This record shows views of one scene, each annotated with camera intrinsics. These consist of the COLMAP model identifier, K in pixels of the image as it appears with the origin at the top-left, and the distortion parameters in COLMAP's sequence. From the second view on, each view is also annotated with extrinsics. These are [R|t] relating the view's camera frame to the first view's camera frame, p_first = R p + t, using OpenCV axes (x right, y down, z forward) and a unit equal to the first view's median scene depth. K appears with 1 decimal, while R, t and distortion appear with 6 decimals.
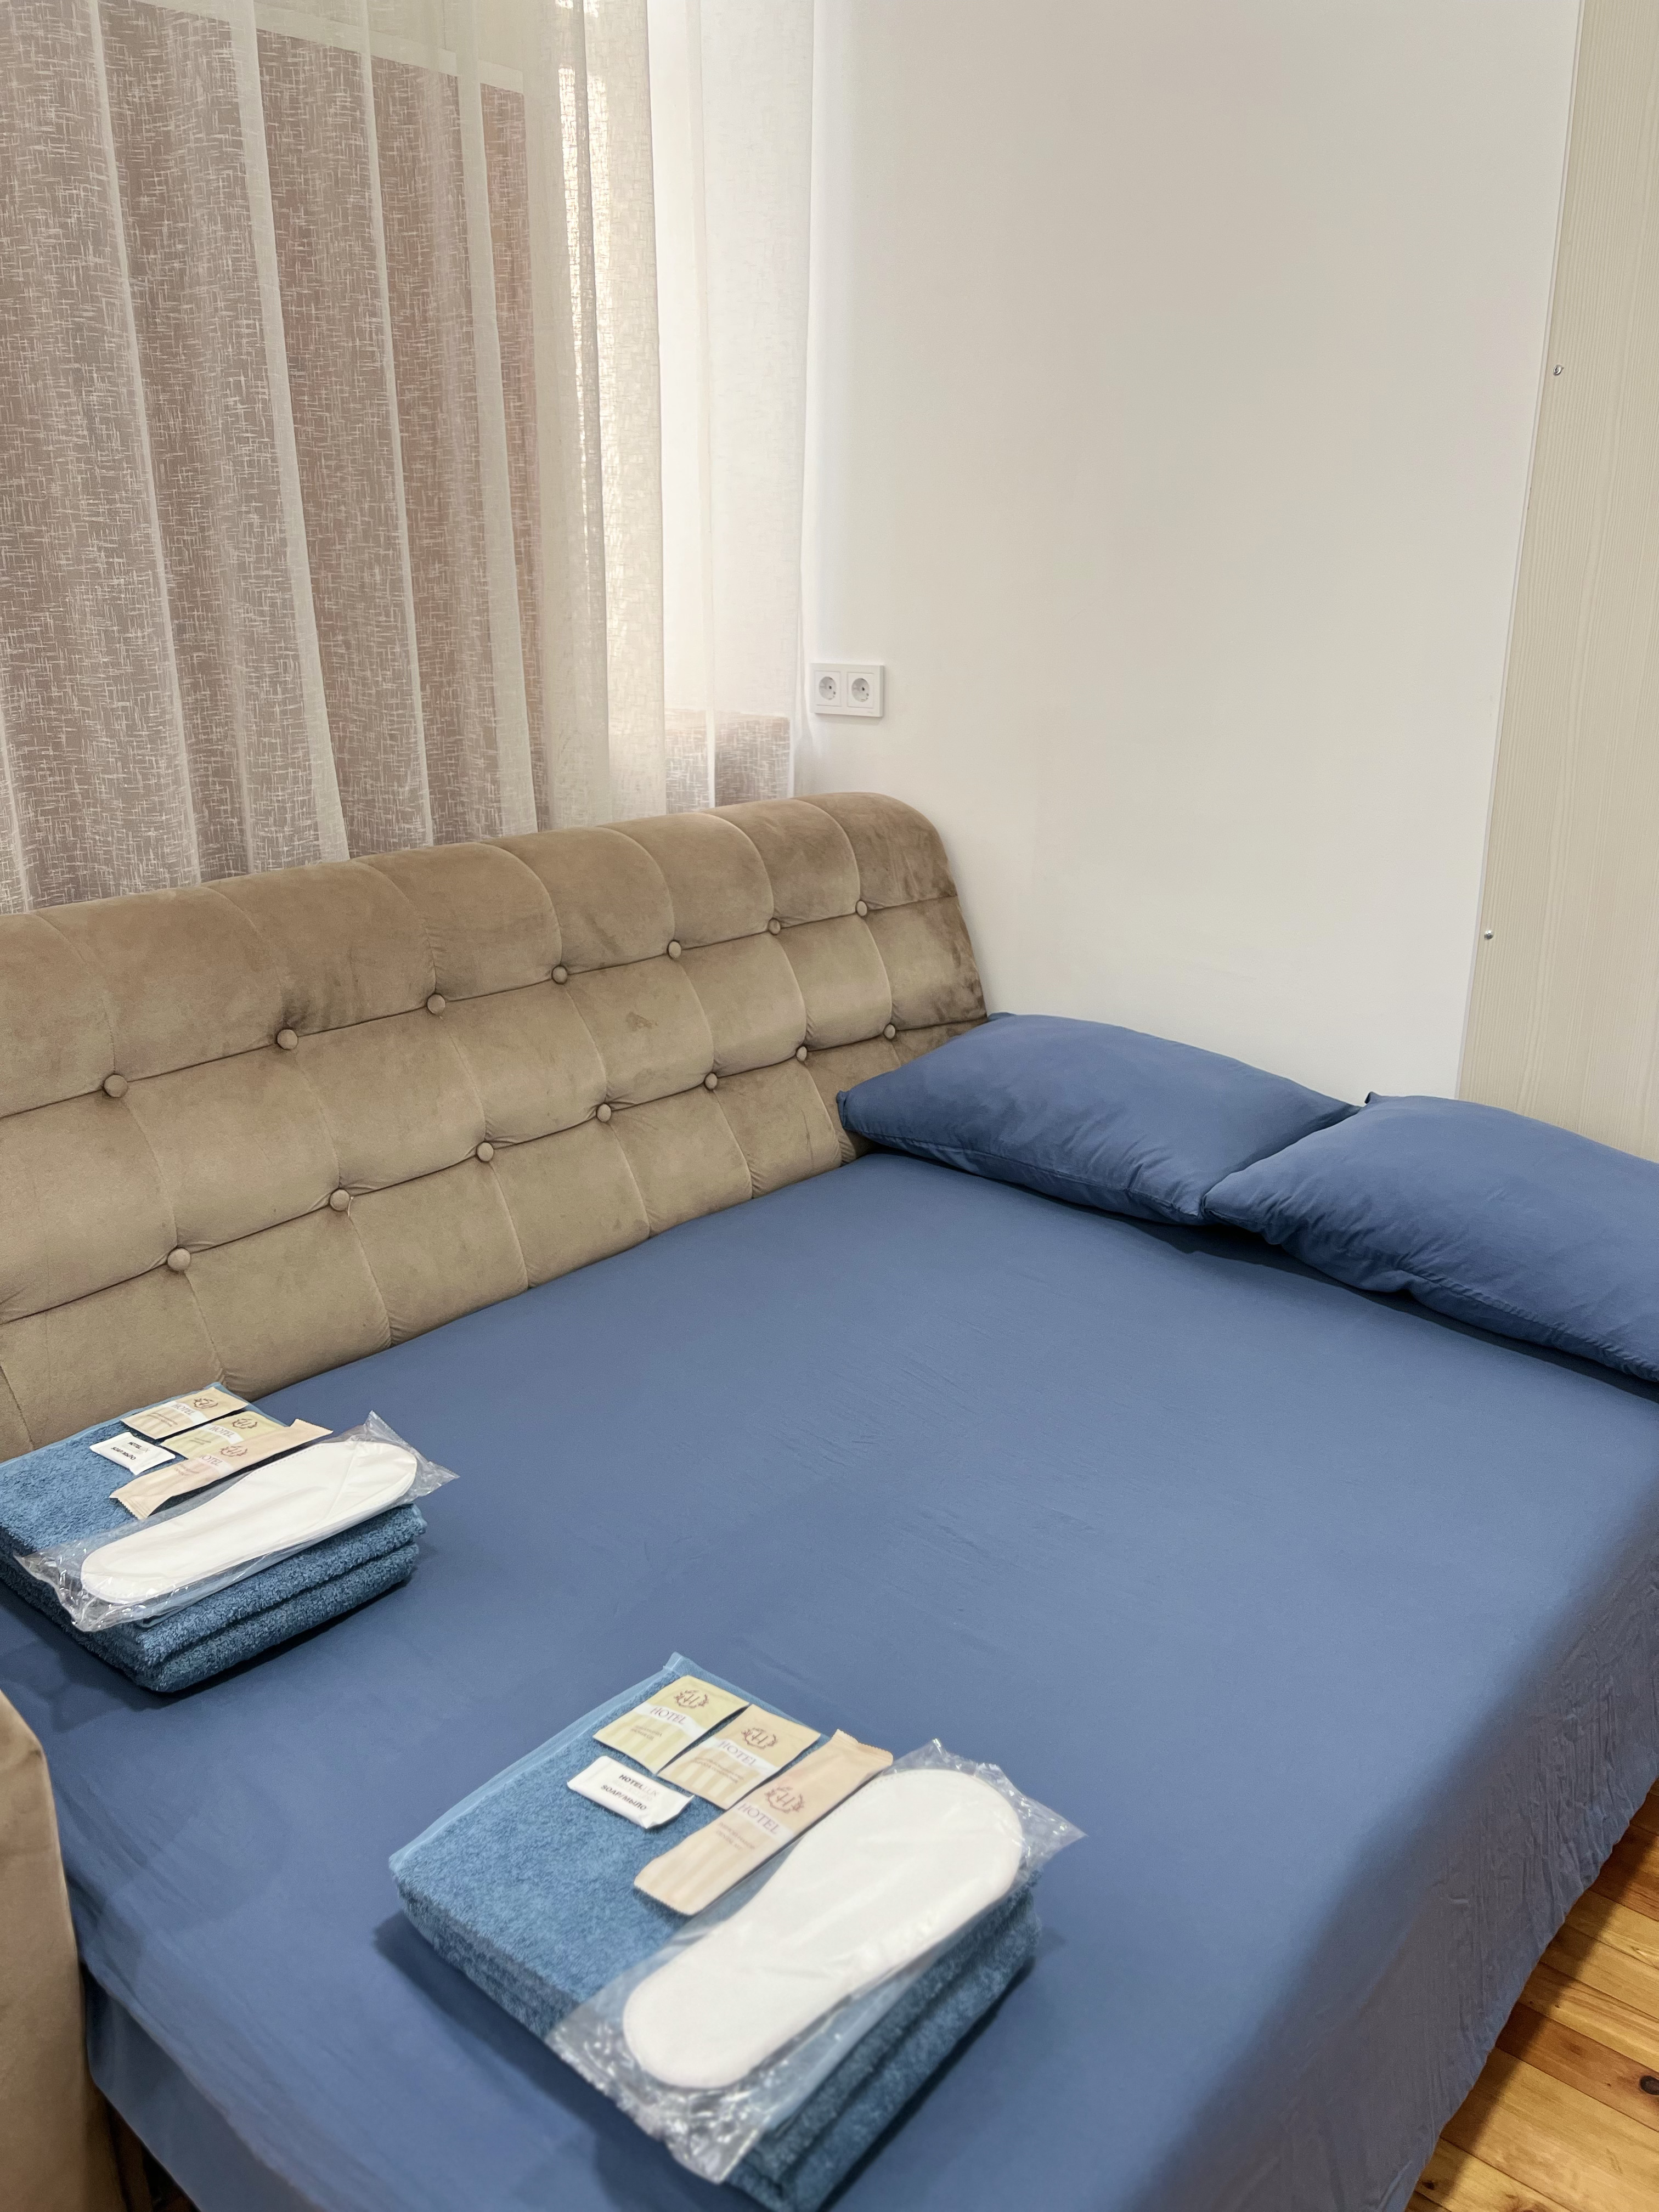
lens RADIAL K [[1656.8, 0, 820.3], [0, 1656.8, 1109.2], [0, 0, 1]] dist [0.053304, -0.064870]
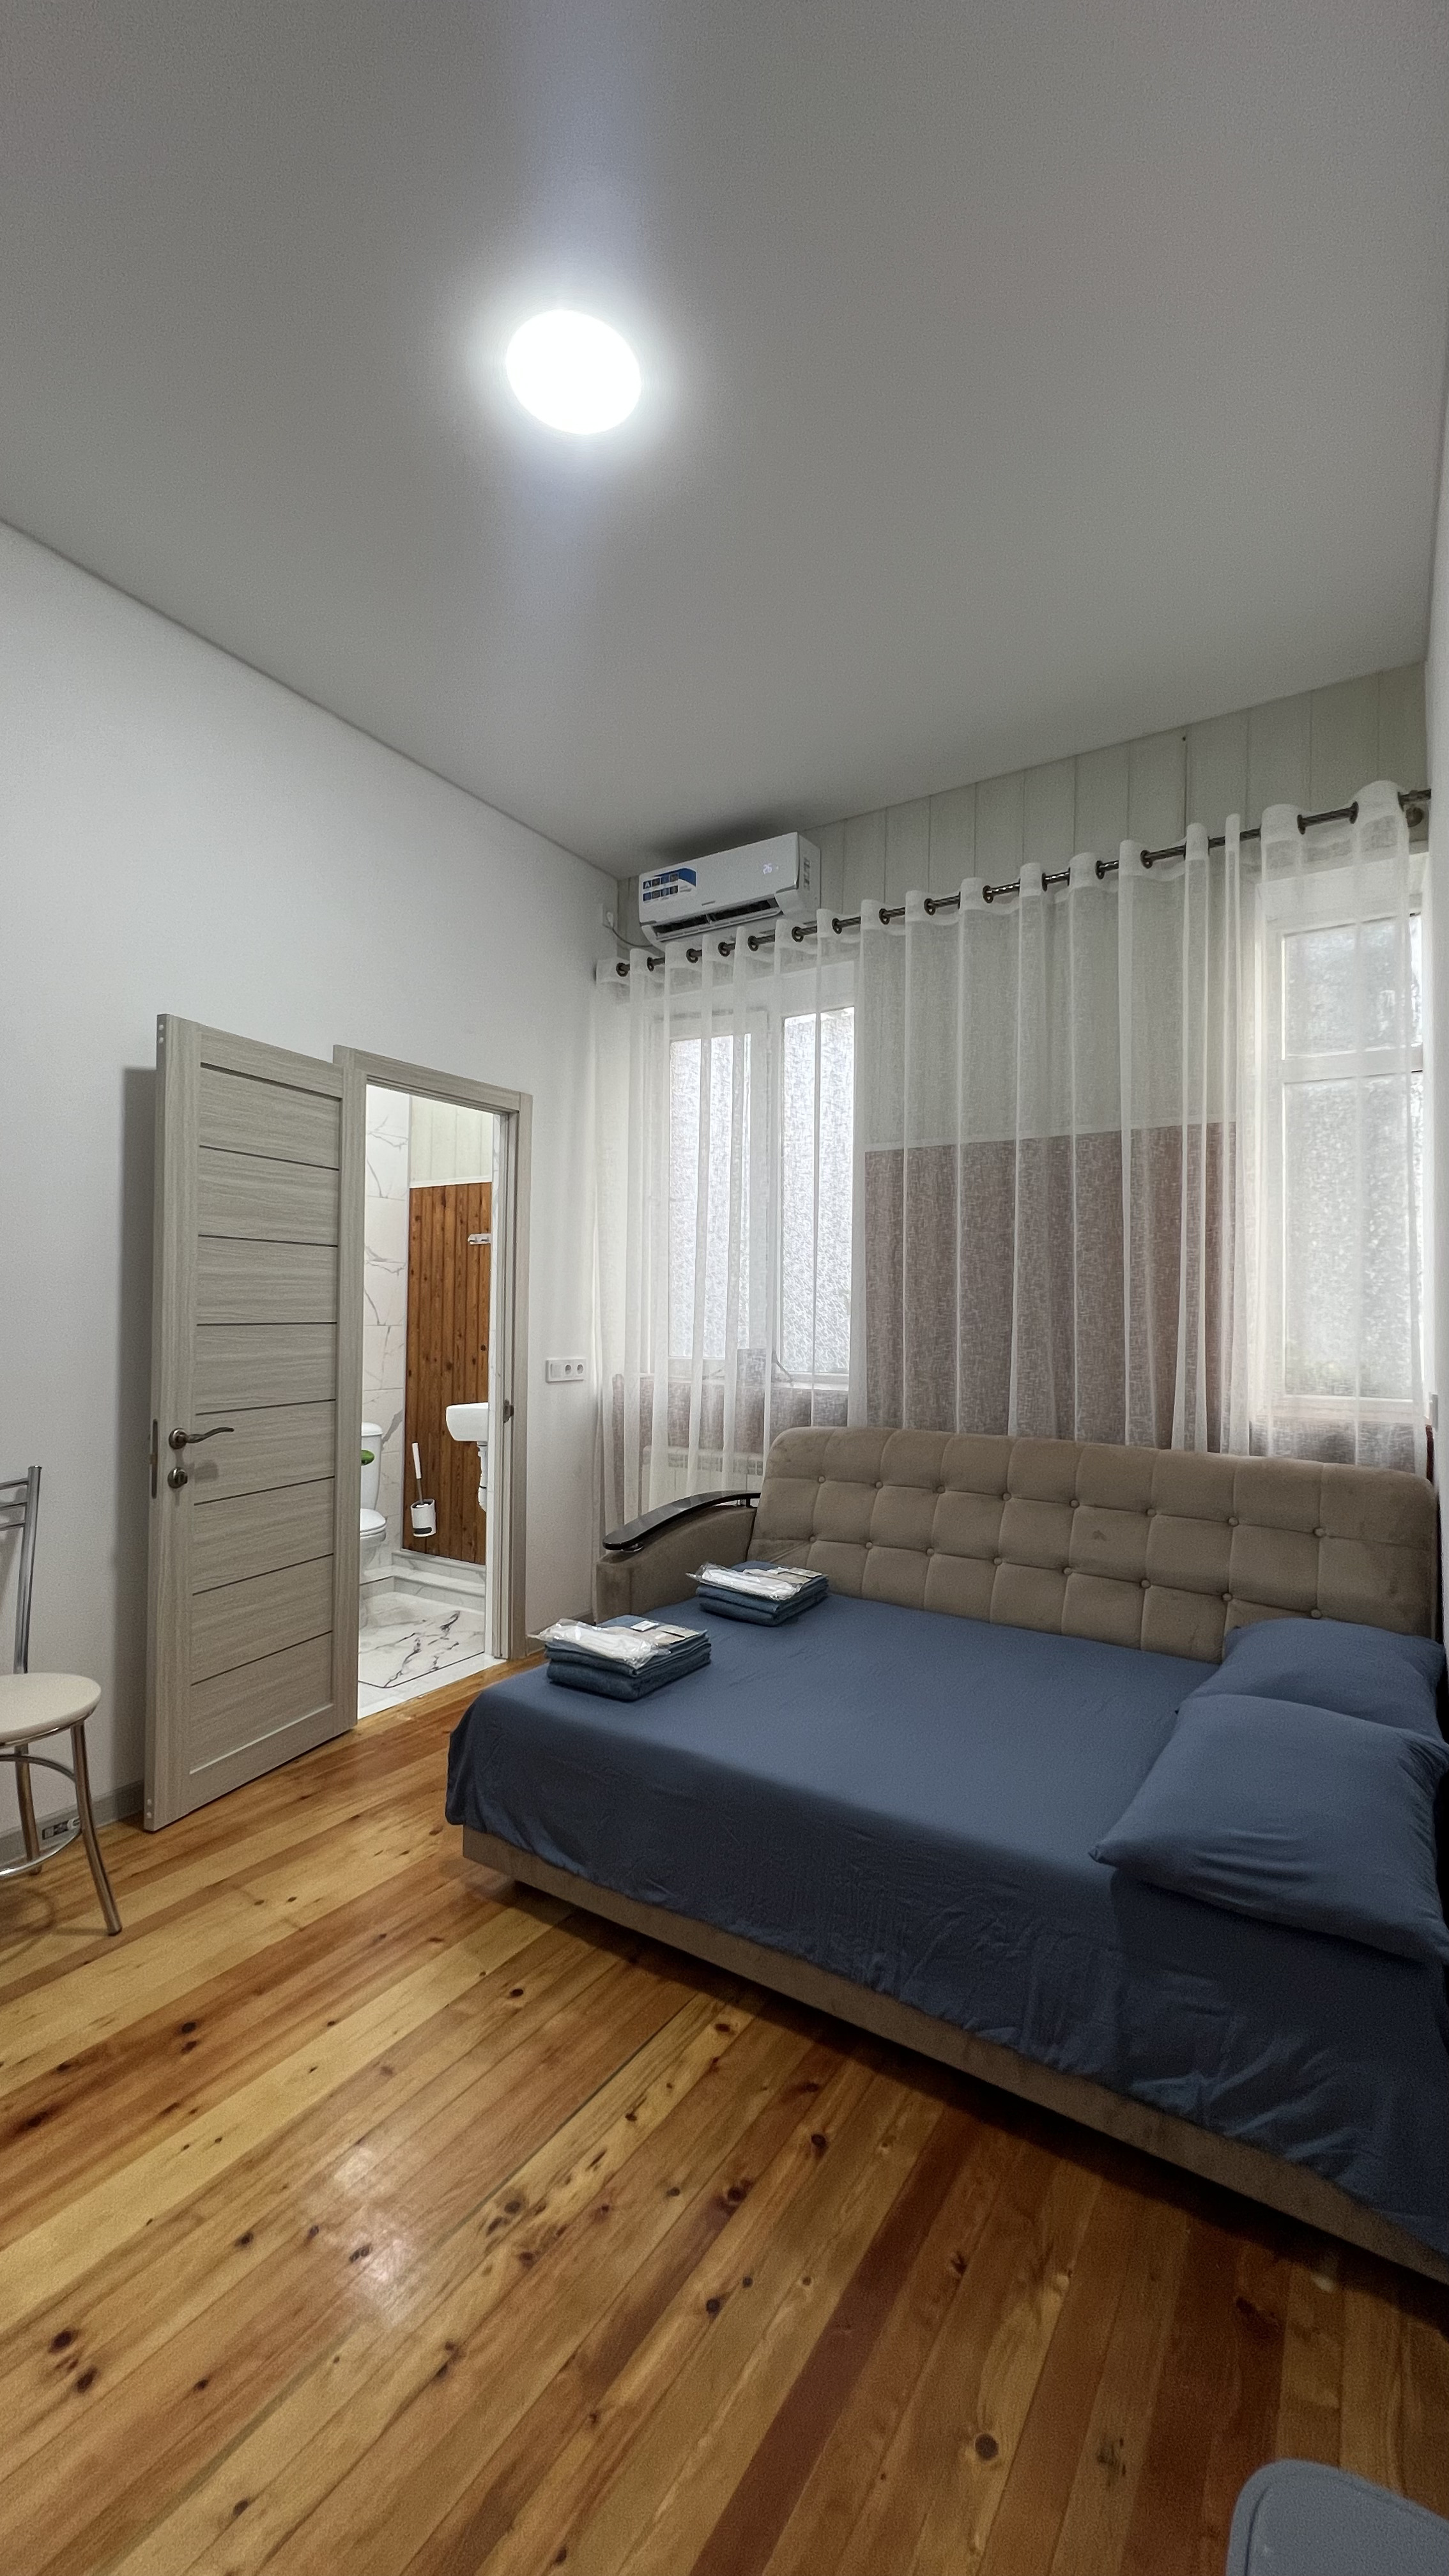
lens RADIAL K [[1034.9, 0, 726.5], [0, 1034.9, 1294.3], [0, 0, 1]] dist [-0.006514, 0.002152]
pose [[0.136965, -0.011873, -0.990505, 2.125708], [-0.322517, 0.944910, -0.055923, -0.221589], [0.936602, 0.327114, 0.125591, 0.597240]]
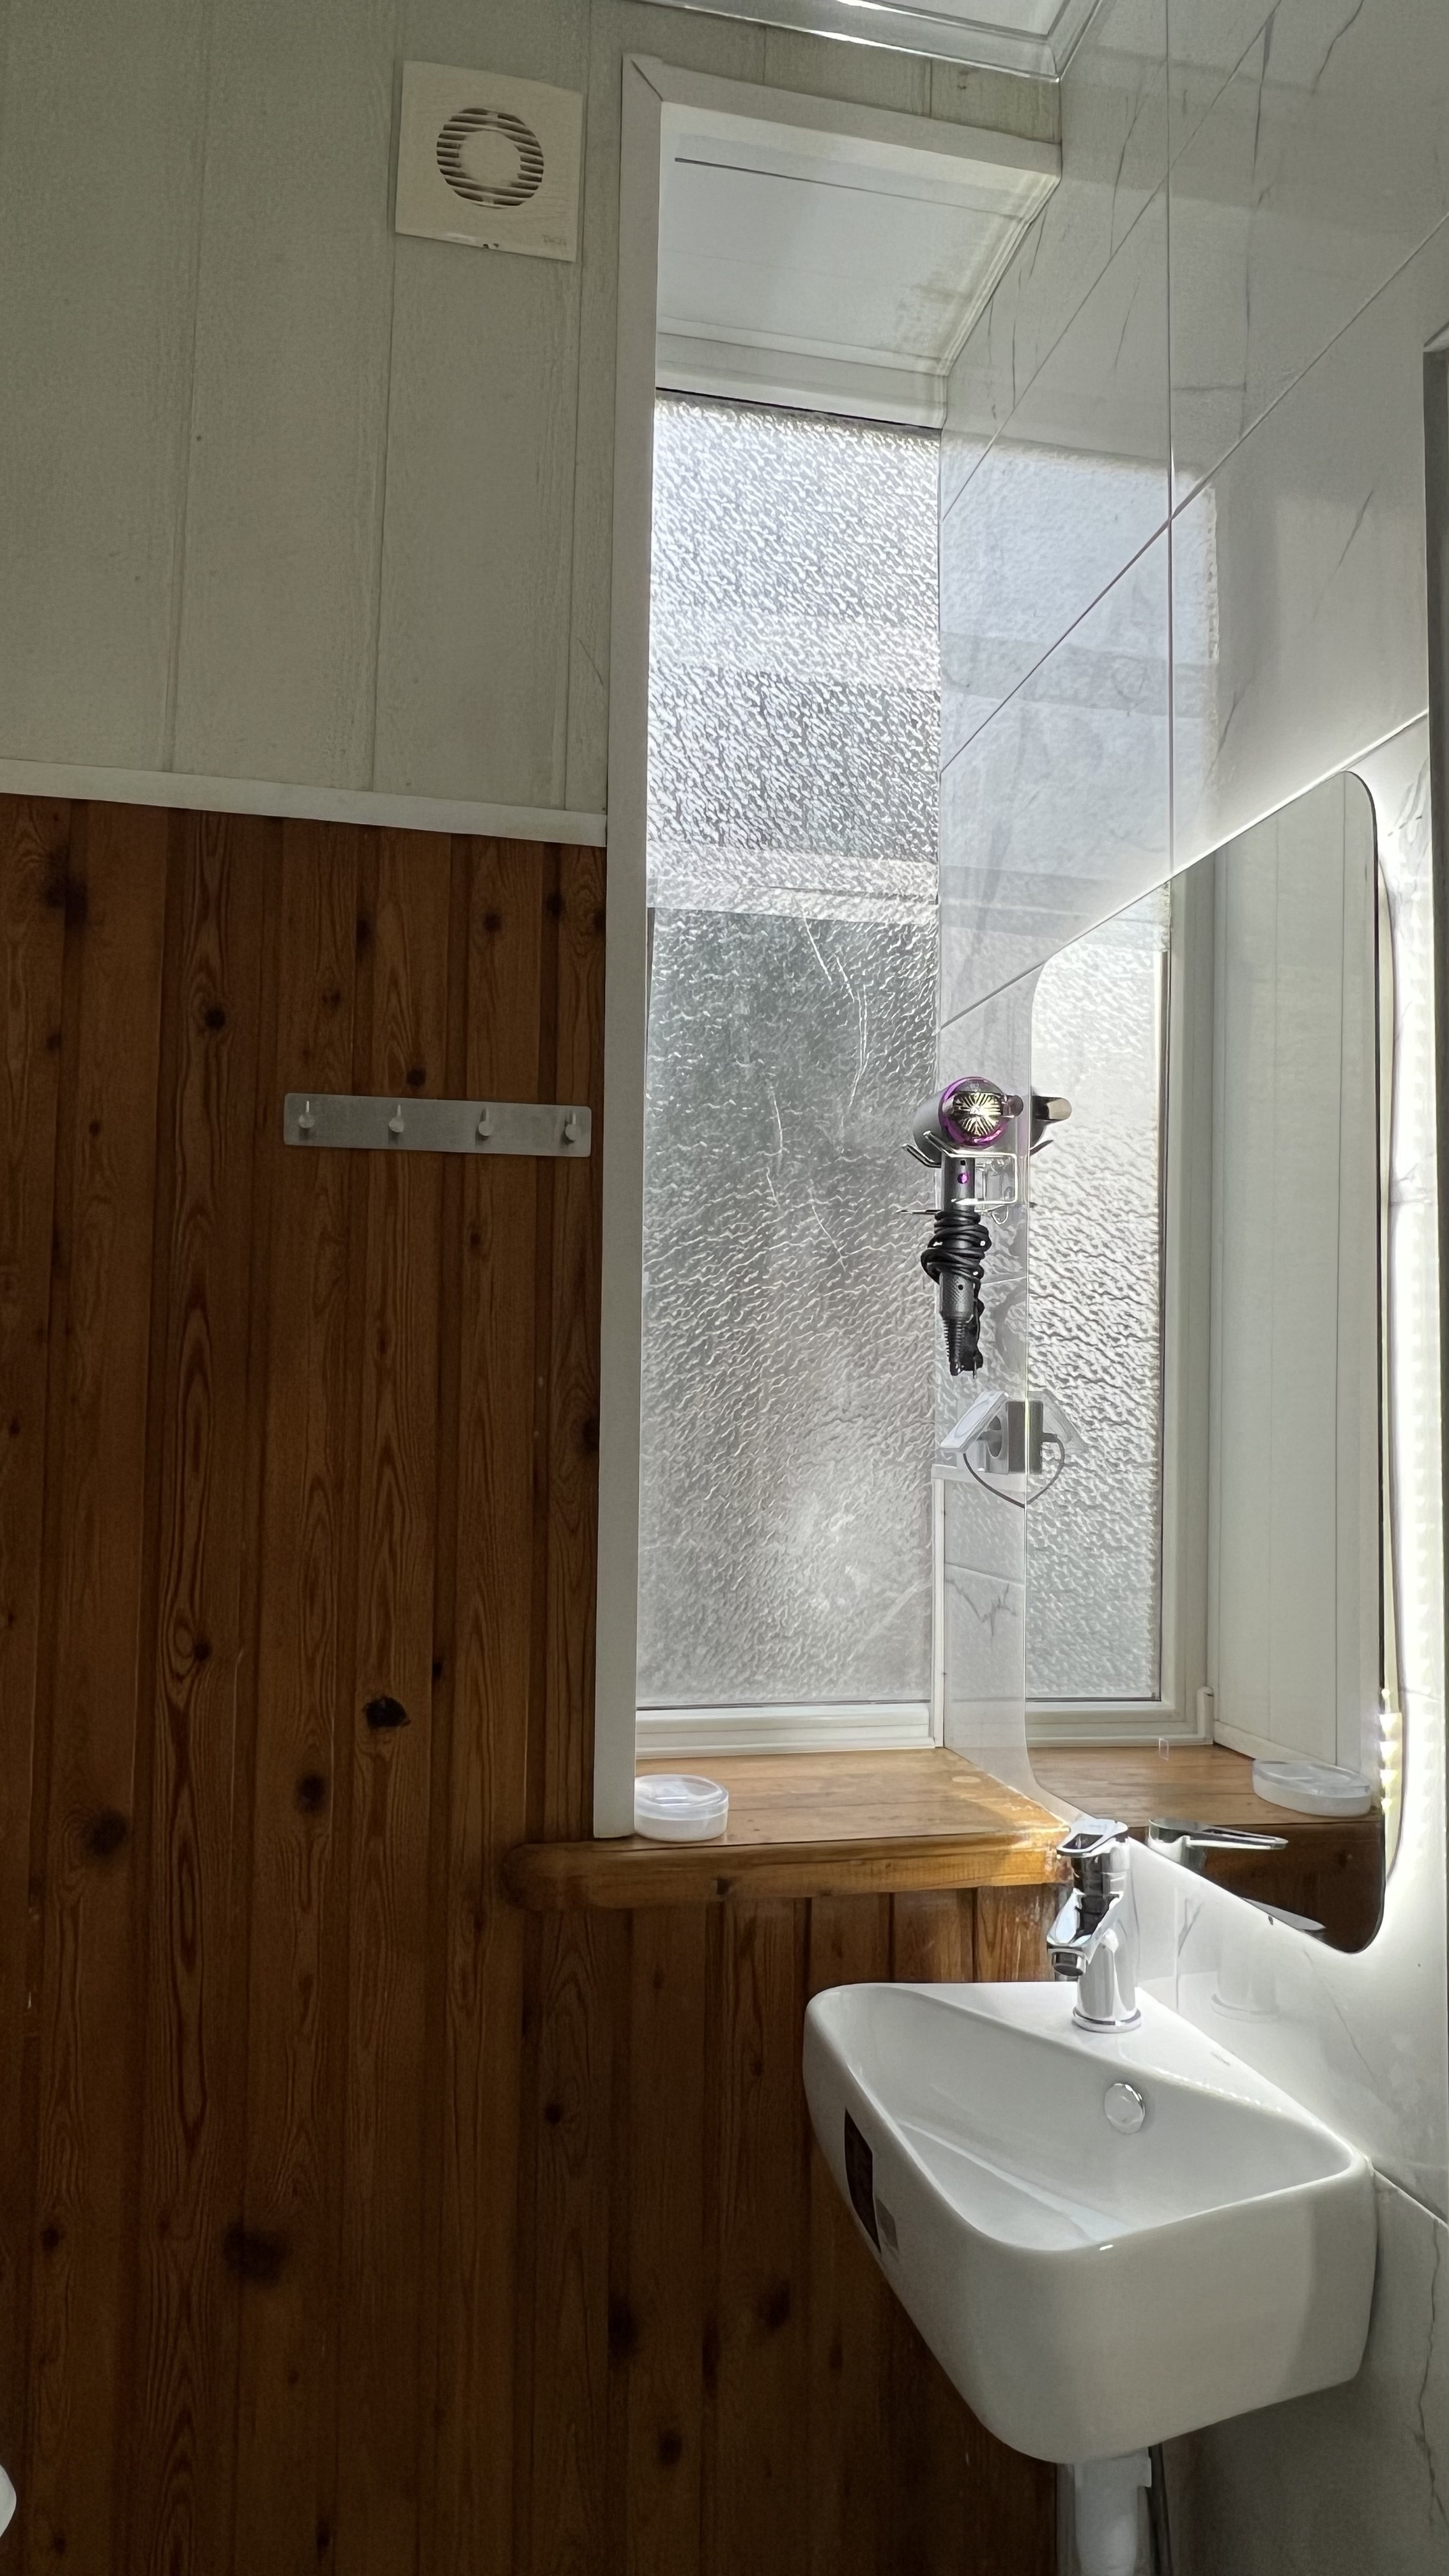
lens RADIAL K [[1680.7, 0, 736.0], [0, 1680.7, 1296.5], [0, 0, 1]] dist [-0.003147, -0.001140]
pose [[0.793716, -0.023266, -0.607844, -1.137992], [-0.208438, 0.928368, -0.307711, 0.105320], [0.571462, 0.370932, 0.732011, -0.595646]]
